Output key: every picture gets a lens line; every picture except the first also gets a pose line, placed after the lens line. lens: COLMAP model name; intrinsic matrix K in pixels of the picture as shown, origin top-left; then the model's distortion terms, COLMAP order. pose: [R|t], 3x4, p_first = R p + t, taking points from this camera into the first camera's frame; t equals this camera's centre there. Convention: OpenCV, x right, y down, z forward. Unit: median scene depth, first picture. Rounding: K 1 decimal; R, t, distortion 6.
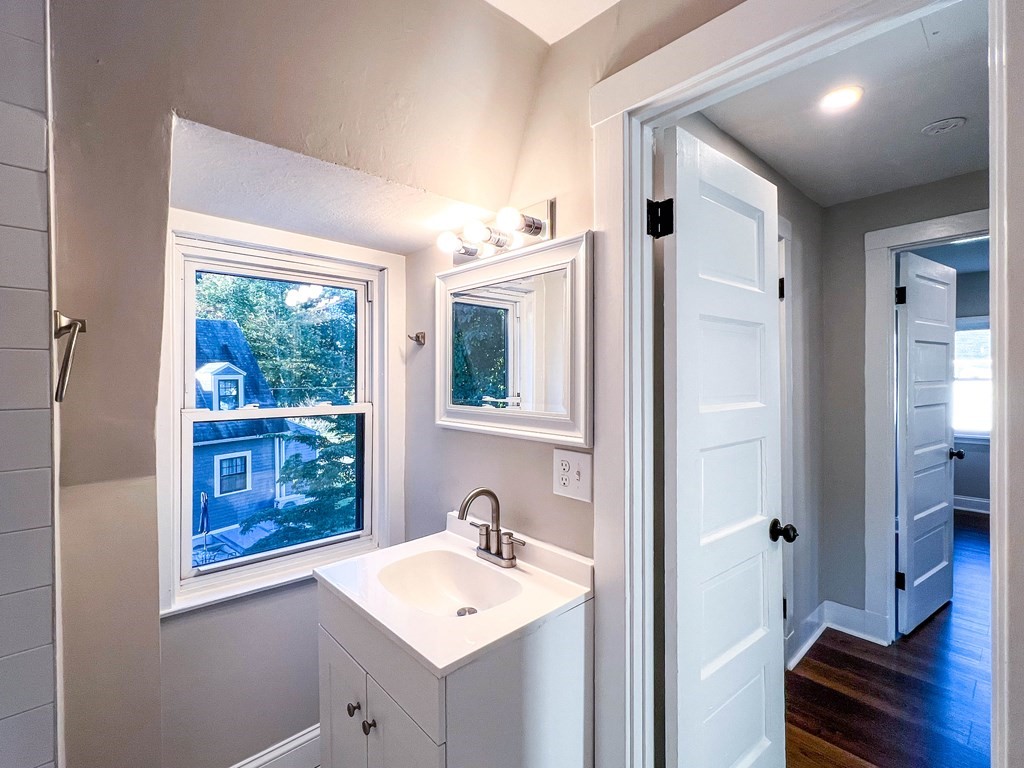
lens RADIAL K [[470.6, 0, 512.0], [0, 470.6, 384.0], [0, 0, 1]] dist [0.001131, -0.000551]
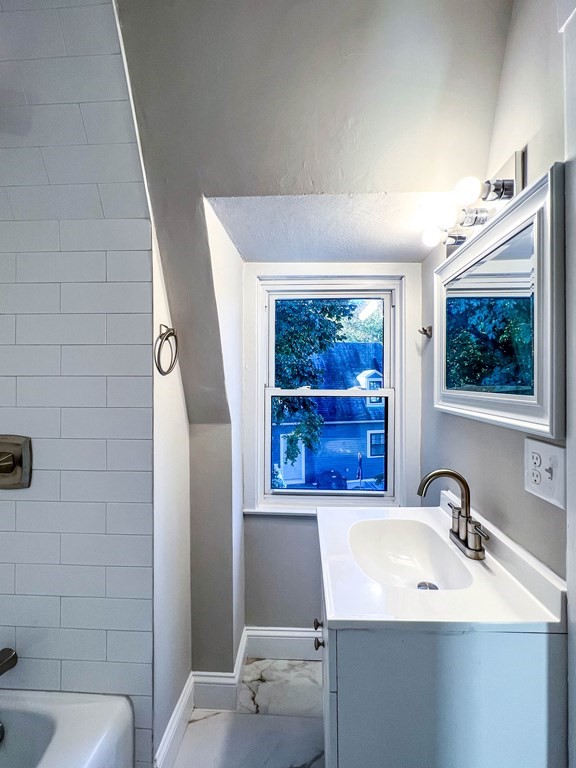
lens RADIAL K [[352.9, 0, 291.4], [0, 352.9, 380.7], [0, 0, 1]] dist [0.001131, -0.000551]
pose [[0.711363, 0.003952, -0.702813, 0.228330], [-0.012528, 0.999897, -0.007058, 0.041708], [0.702713, 0.013826, 0.711339, 0.232137]]
